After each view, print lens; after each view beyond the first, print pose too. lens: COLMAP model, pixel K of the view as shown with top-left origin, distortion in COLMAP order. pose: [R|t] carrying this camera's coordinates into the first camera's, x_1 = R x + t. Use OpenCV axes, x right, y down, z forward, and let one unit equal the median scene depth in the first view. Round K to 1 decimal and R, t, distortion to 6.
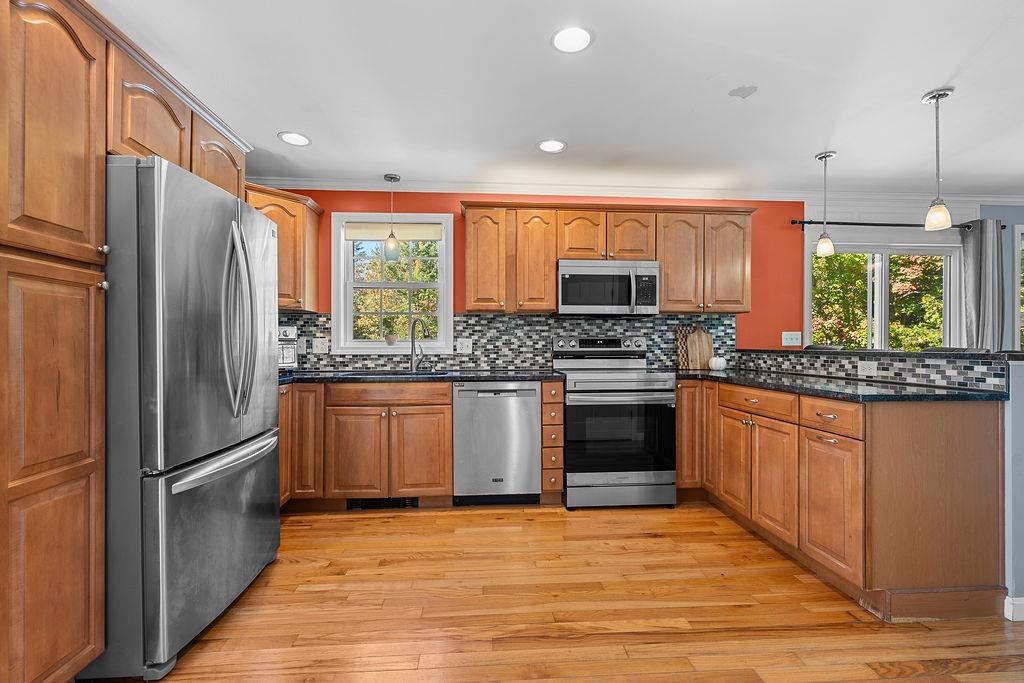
lens RADIAL K [[463.4, 0, 510.8], [0, 463.4, 344.8], [0, 0, 1]] dist [-0.003091, 0.000704]
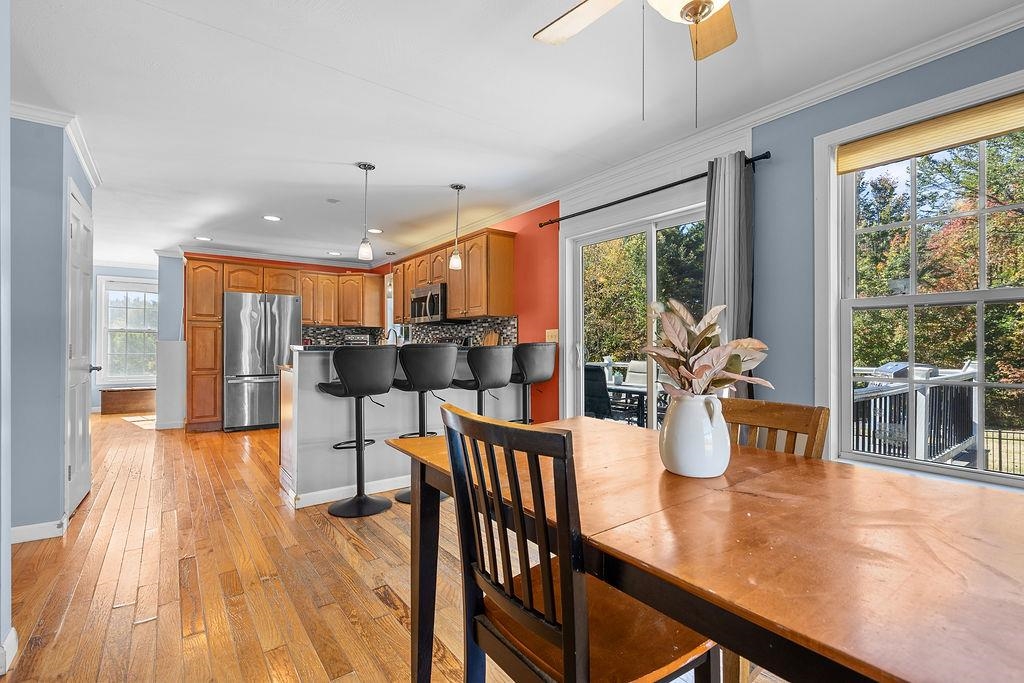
lens RADIAL K [[463.4, 0, 510.8], [0, 463.4, 344.8], [0, 0, 1]] dist [-0.003091, 0.000704]
pose [[0.536316, -0.000546, -0.844017, 1.563565], [-0.003512, 0.999990, -0.002878, 0.010069], [0.844010, 0.004508, 0.536308, 0.406651]]
